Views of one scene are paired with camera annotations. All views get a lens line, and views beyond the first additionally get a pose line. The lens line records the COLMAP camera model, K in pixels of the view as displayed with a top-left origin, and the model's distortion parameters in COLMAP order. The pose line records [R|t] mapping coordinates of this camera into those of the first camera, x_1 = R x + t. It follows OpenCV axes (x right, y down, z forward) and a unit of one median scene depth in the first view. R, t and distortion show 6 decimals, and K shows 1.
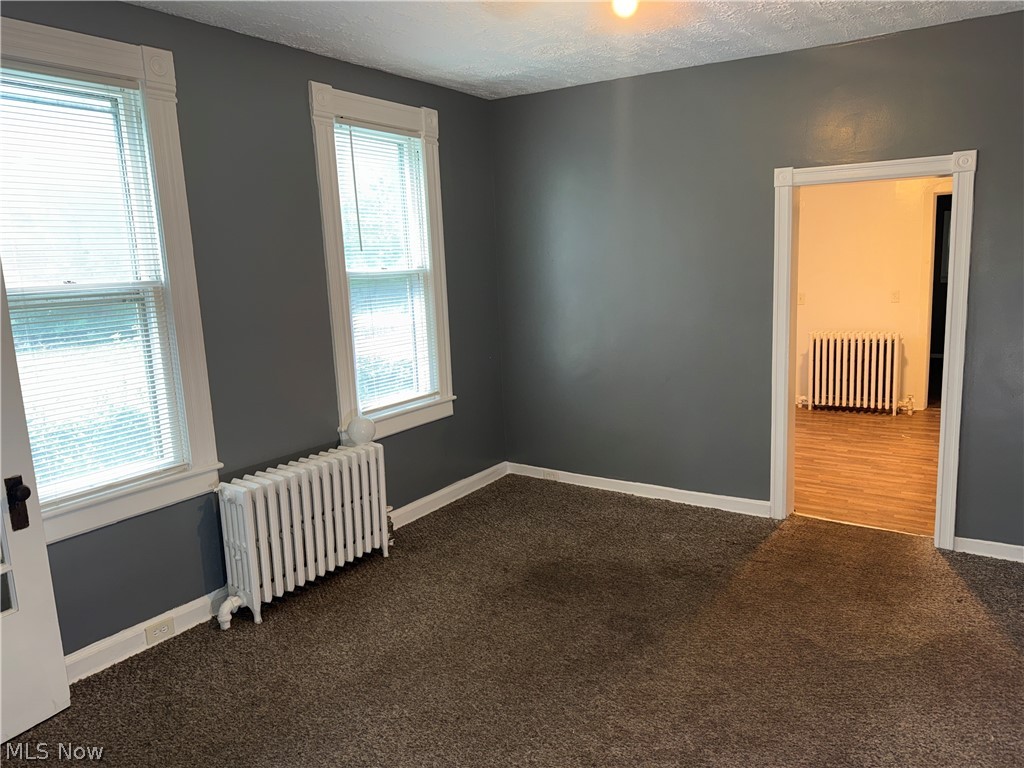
lens RADIAL K [[733.7, 0, 519.1], [0, 733.7, 382.4], [0, 0, 1]] dist [0.137360, -0.198465]
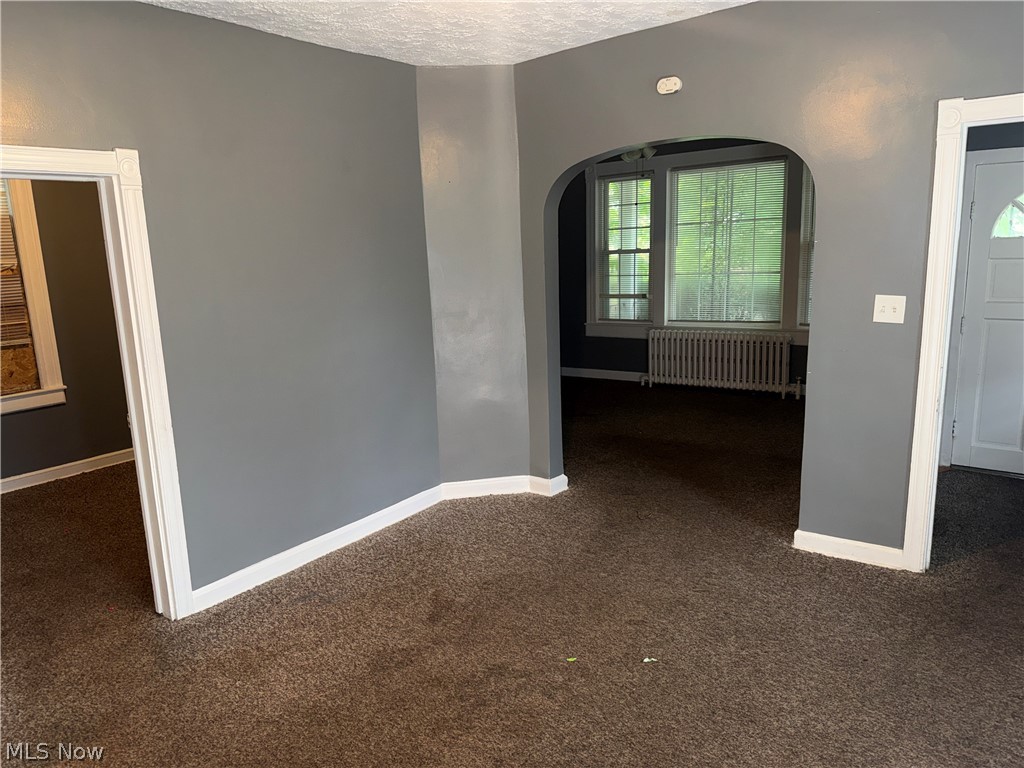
lens RADIAL K [[733.7, 0, 519.1], [0, 733.7, 382.4], [0, 0, 1]] dist [0.137360, -0.198465]
pose [[-0.995924, 0.064268, 0.063287, 0.070115], [0.082504, 0.932648, 0.351228, -0.267002], [-0.036451, 0.355017, -0.934149, 1.511083]]
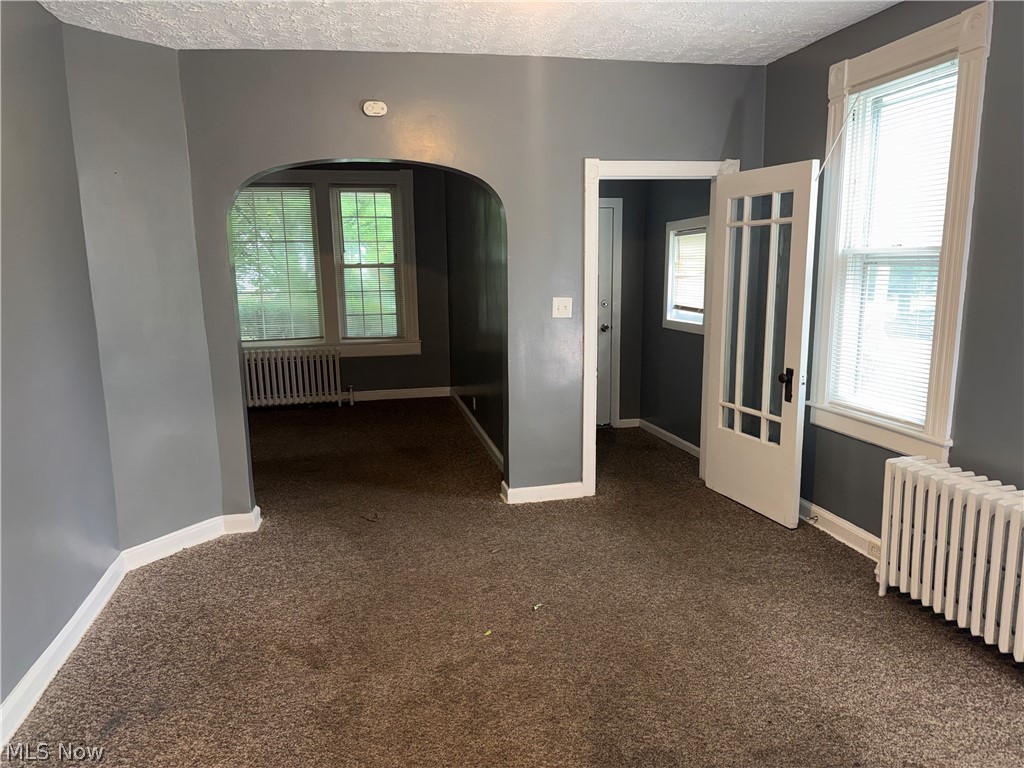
lens RADIAL K [[717.0, 0, 516.3], [0, 717.0, 379.6], [0, 0, 1]] dist [0.138140, -0.174353]
pose [[-0.690619, 0.173524, -0.702094, 0.693108], [-0.079598, 0.946655, 0.312265, -0.242385], [0.718826, 0.271541, -0.639965, 1.320512]]
